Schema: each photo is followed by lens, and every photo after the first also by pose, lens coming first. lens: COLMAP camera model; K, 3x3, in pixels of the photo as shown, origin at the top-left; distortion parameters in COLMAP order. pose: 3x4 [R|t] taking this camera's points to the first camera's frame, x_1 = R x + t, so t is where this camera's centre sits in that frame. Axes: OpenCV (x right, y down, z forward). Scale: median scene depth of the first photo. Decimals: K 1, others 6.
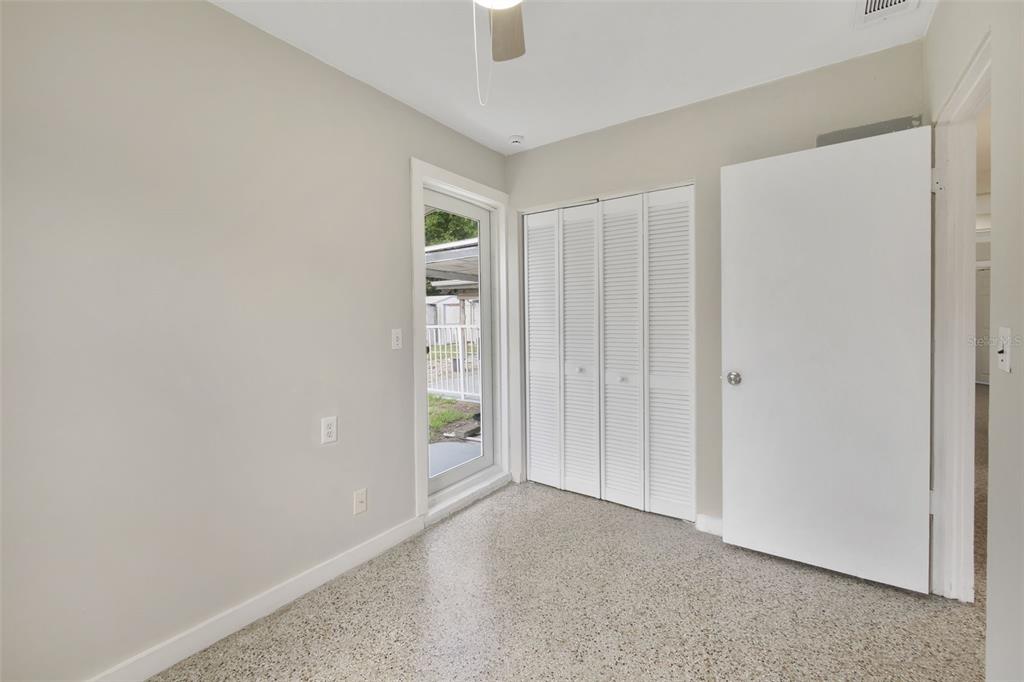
lens RADIAL K [[426.7, 0, 510.9], [0, 426.7, 311.0], [0, 0, 1]] dist [0.000095, 0.000040]
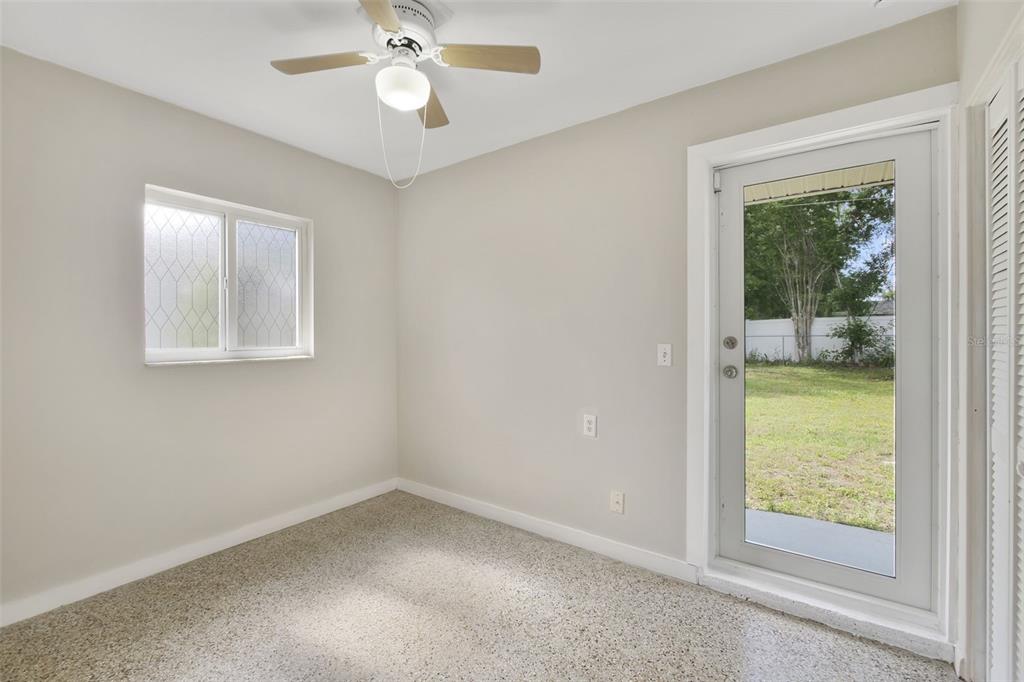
lens RADIAL K [[432.1, 0, 506.6], [0, 432.1, 329.0], [0, 0, 1]] dist [-0.001603, -0.000078]
pose [[0.003734, 0.000730, -0.999993, 0.740501], [0.013174, 0.999913, 0.000779, 0.004719], [0.999906, -0.013177, 0.003724, 0.726760]]
